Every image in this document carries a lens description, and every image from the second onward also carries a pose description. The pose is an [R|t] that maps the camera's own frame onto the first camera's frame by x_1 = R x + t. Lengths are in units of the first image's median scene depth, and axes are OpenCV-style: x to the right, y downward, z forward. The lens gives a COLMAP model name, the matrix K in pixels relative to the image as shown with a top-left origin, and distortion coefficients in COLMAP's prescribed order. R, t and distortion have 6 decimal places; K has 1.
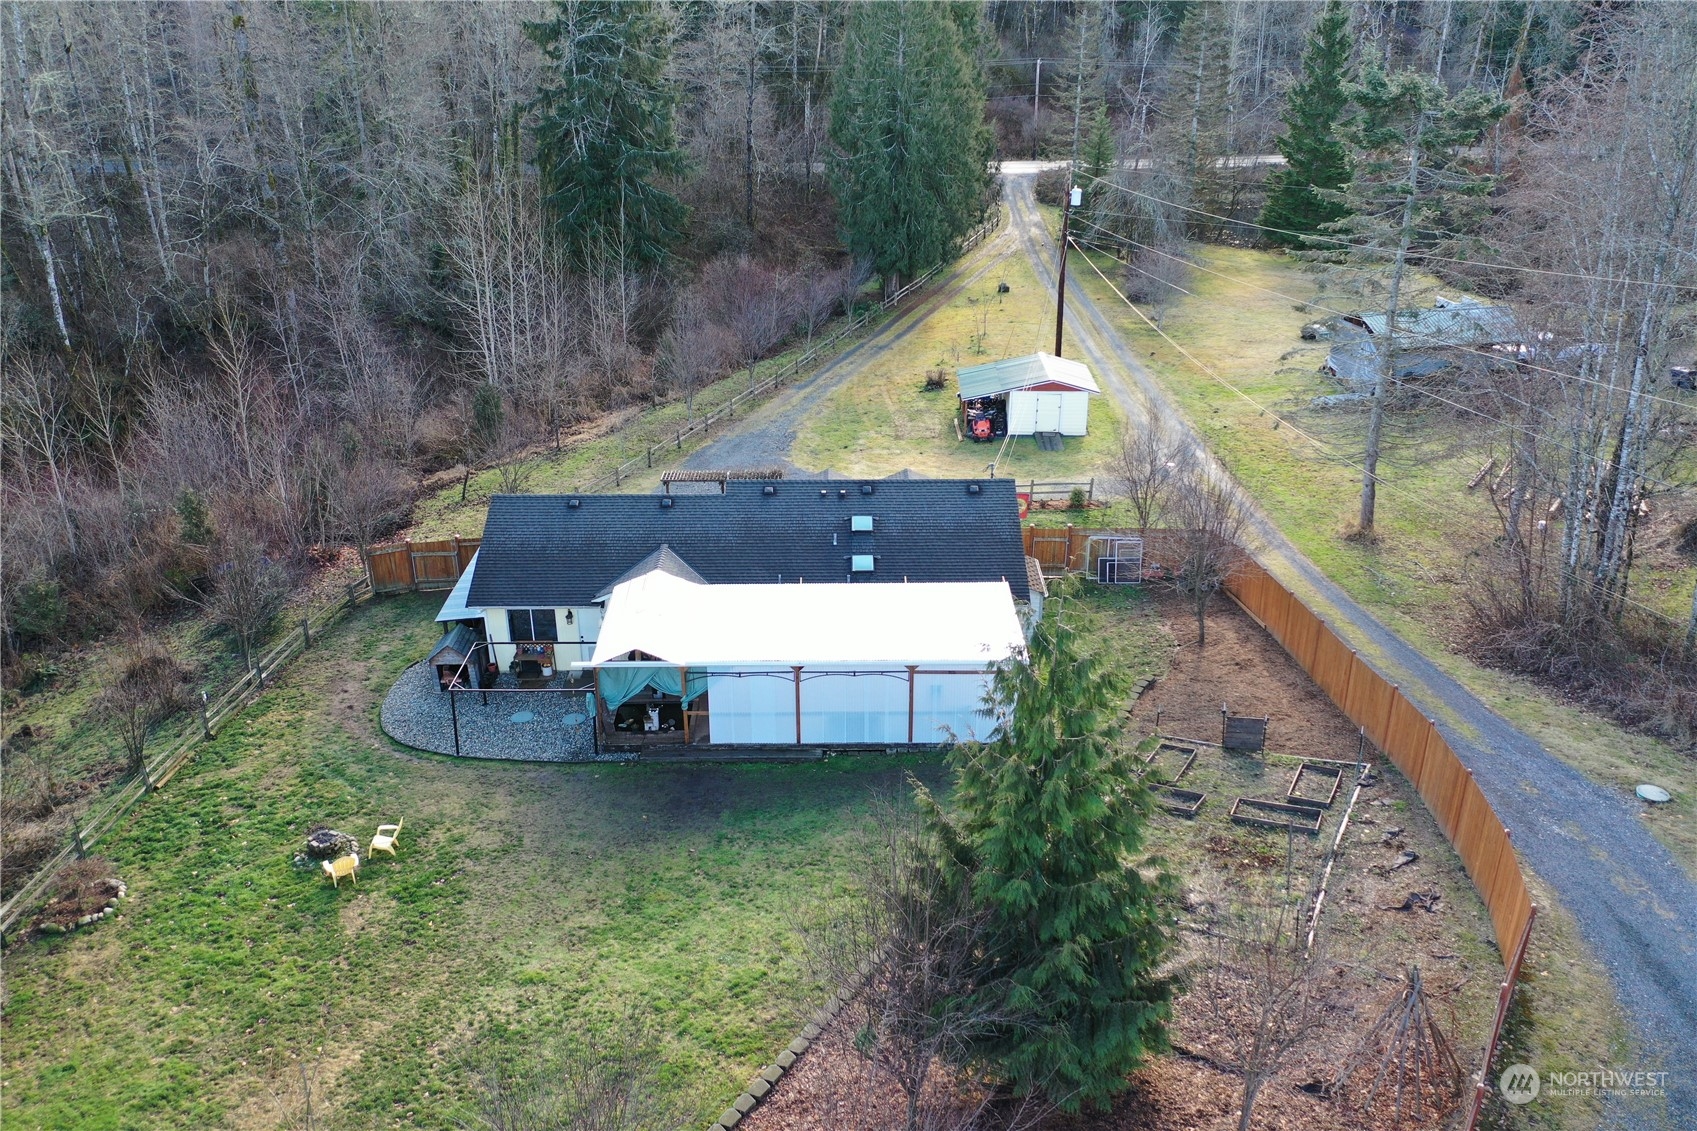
lens RADIAL K [[1337.2, 0, 856.9], [0, 1337.2, 577.7], [0, 0, 1]] dist [0.005217, -0.015248]
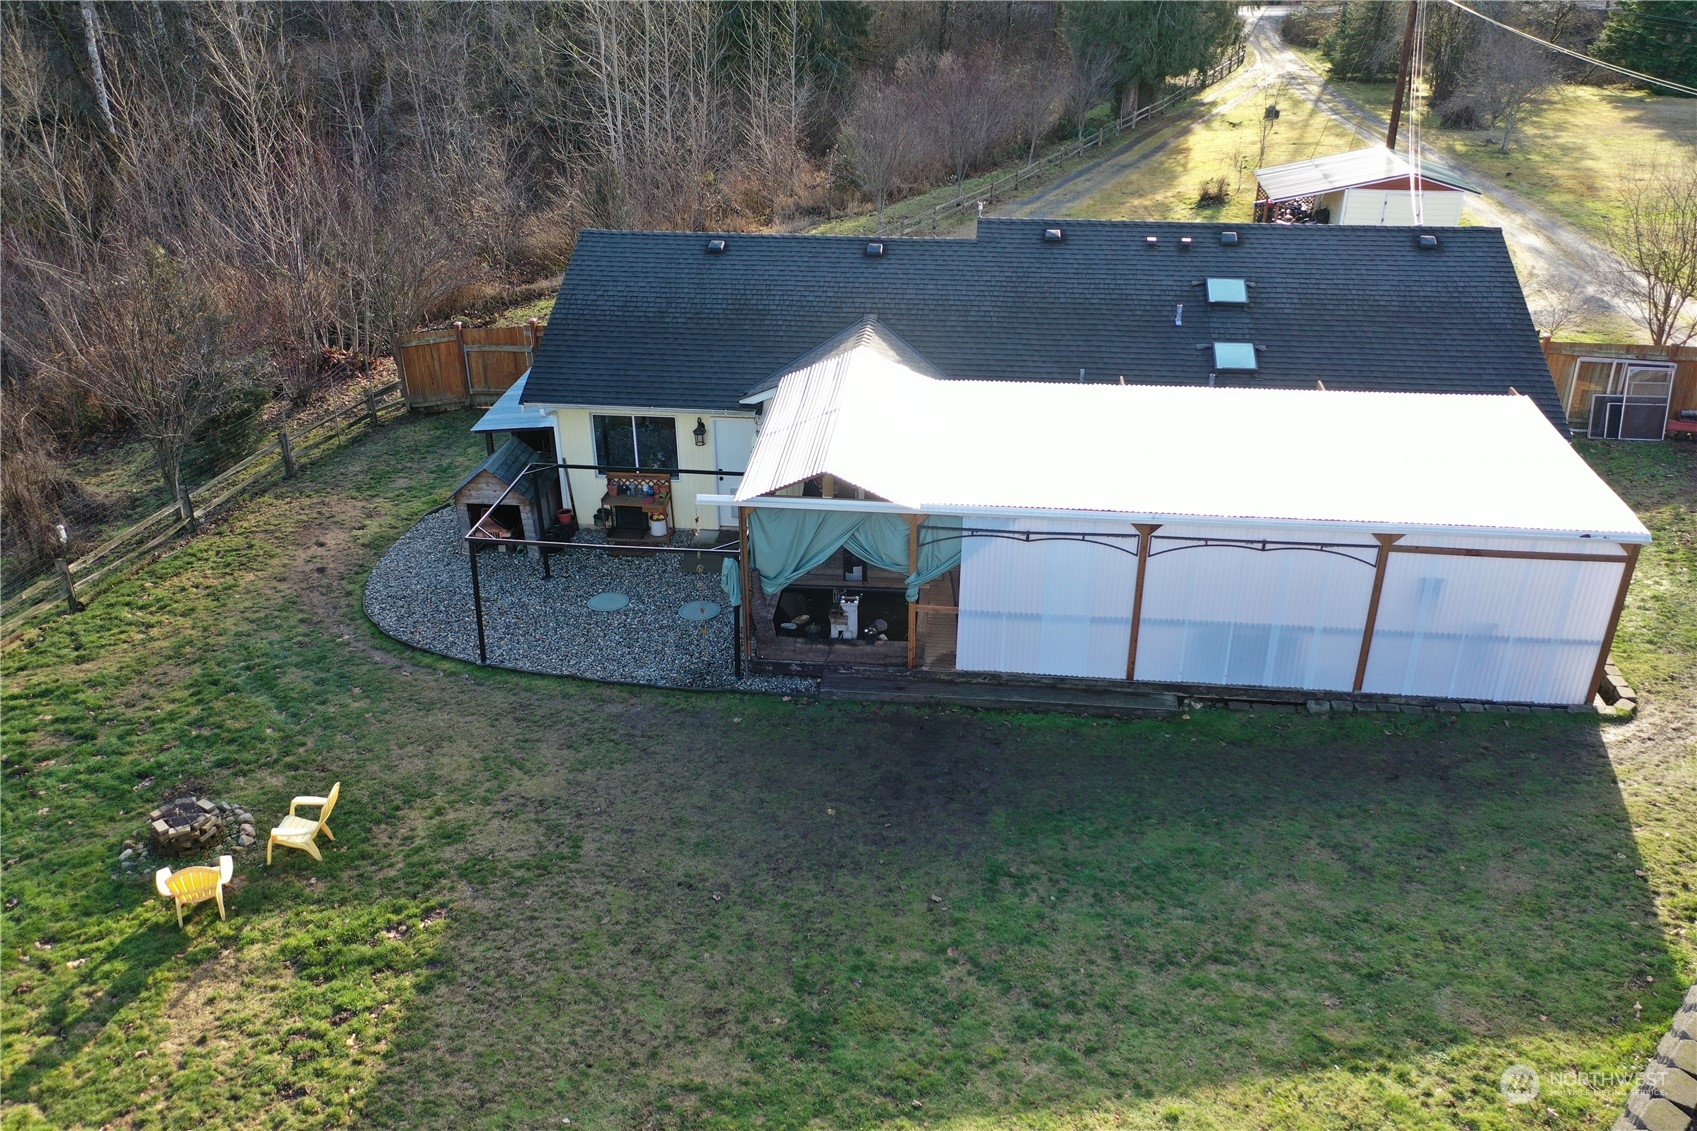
lens RADIAL K [[1337.2, 0, 845.2], [0, 1337.2, 558.2], [0, 0, 1]] dist [0.005217, -0.015248]
pose [[0.992553, 0.050096, -0.111038, -0.097376], [-0.046116, 0.998208, 0.038127, 0.063738], [0.112749, -0.032722, 0.993085, 0.486944]]
